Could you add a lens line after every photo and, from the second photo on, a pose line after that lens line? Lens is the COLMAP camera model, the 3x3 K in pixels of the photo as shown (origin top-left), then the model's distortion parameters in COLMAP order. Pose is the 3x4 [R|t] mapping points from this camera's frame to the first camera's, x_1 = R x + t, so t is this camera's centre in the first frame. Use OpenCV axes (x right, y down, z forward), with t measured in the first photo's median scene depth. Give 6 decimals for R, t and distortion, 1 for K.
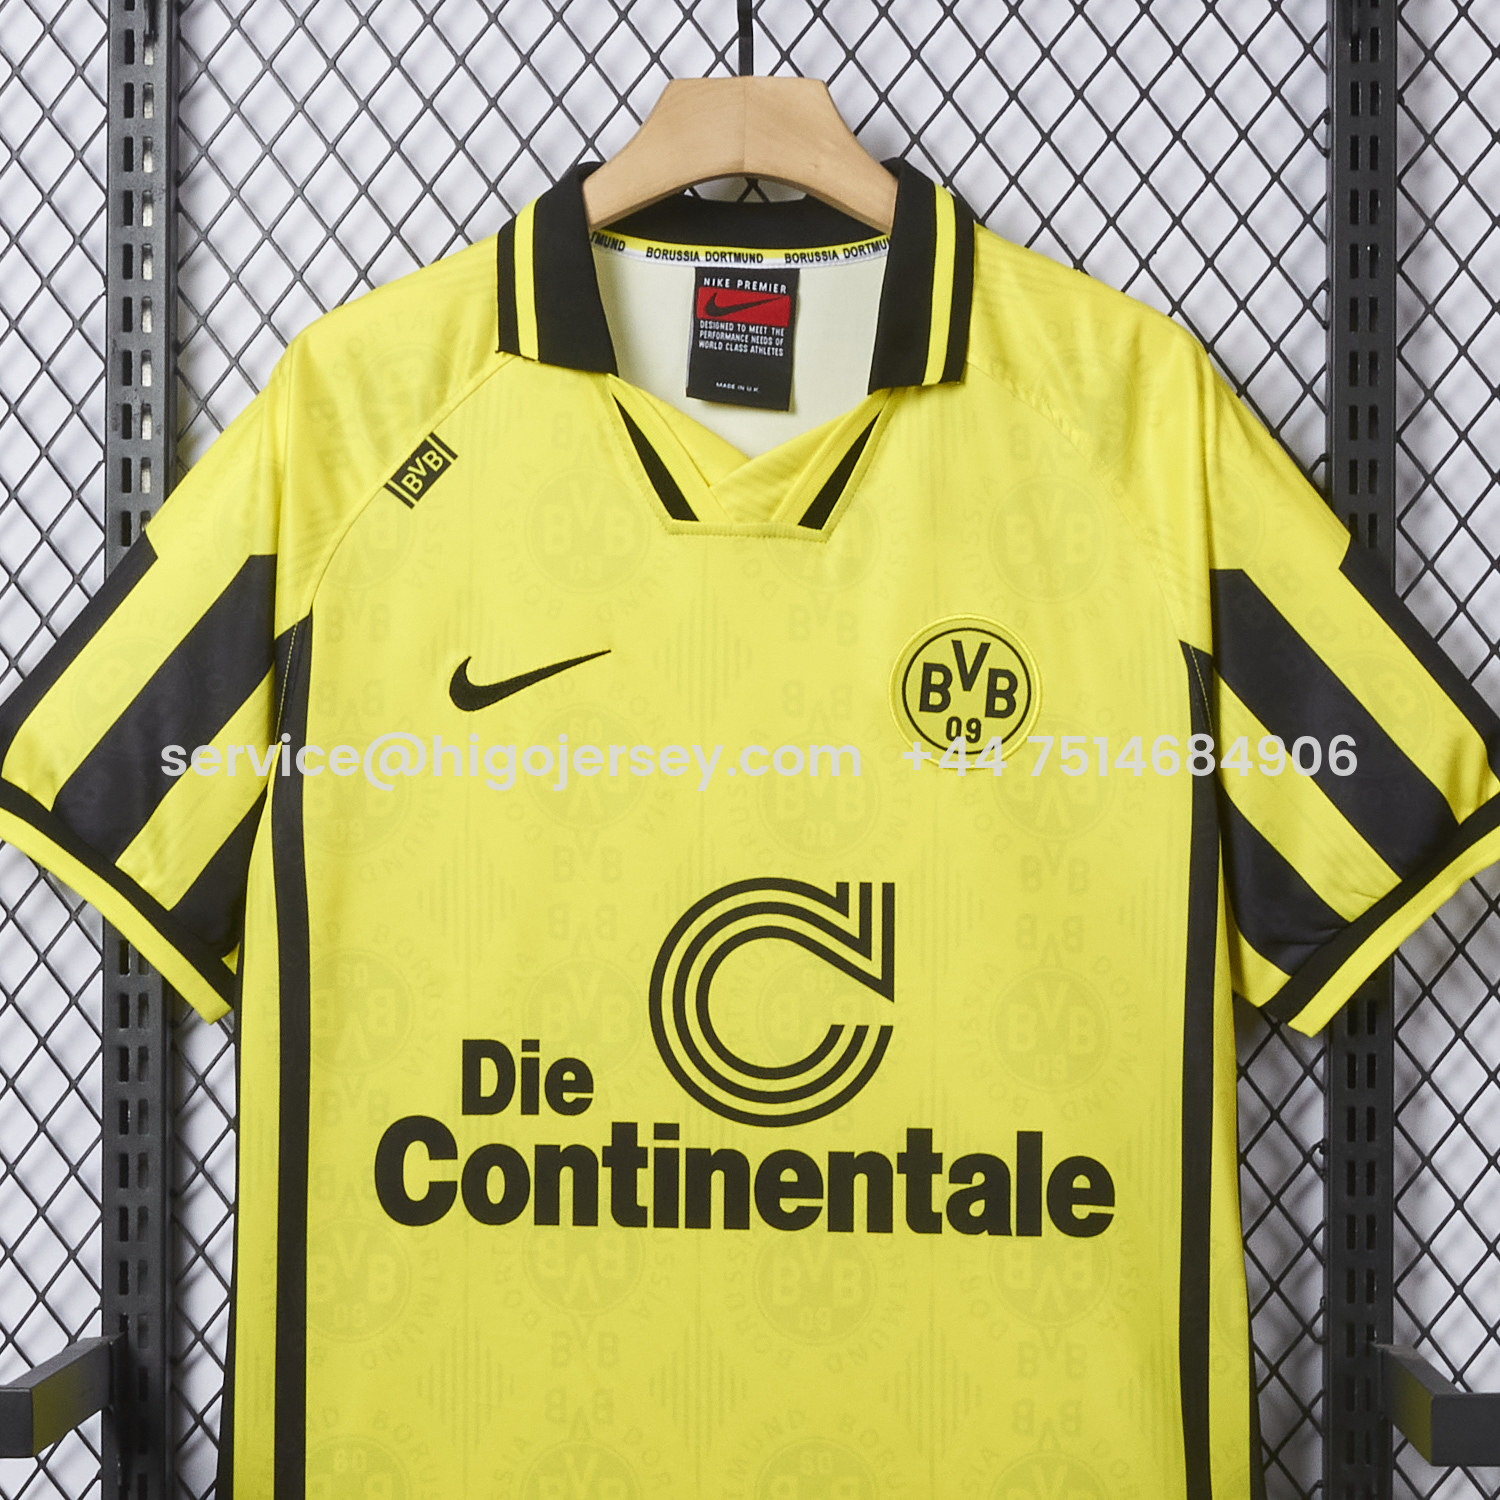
lens RADIAL K [[6300.6, 0, 749.5], [0, 6300.6, 754.2], [0, 0, 1]] dist [0.131335, 0.000000]
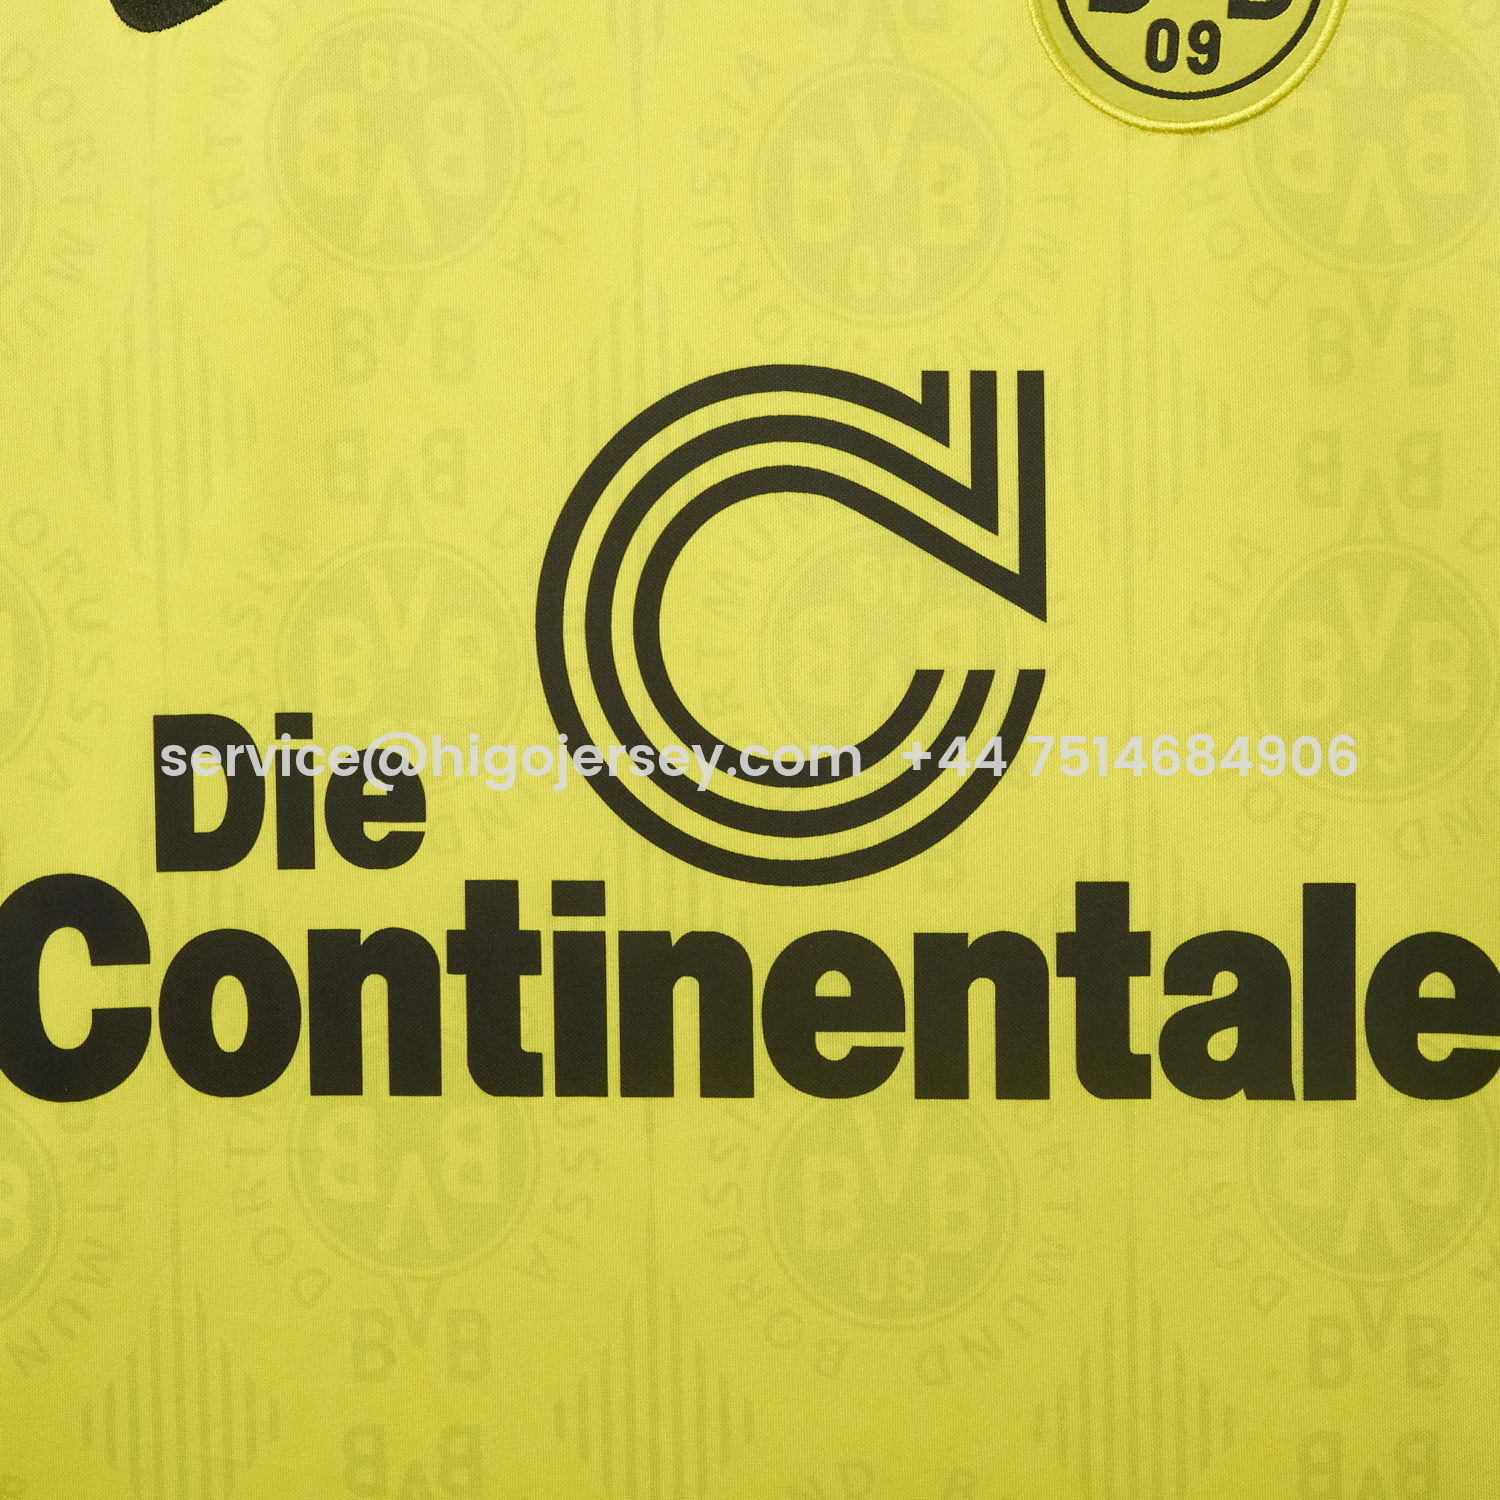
lens RADIAL K [[6300.6, 0, 764.5], [0, 6300.6, 761.7], [0, 0, 1]] dist [0.131335, 0.000000]
pose [[0.999842, -0.017766, 0.000050, 0.001277], [0.017753, 0.999208, 0.035614, 0.032429], [-0.000682, -0.035607, 0.999366, 0.516829]]
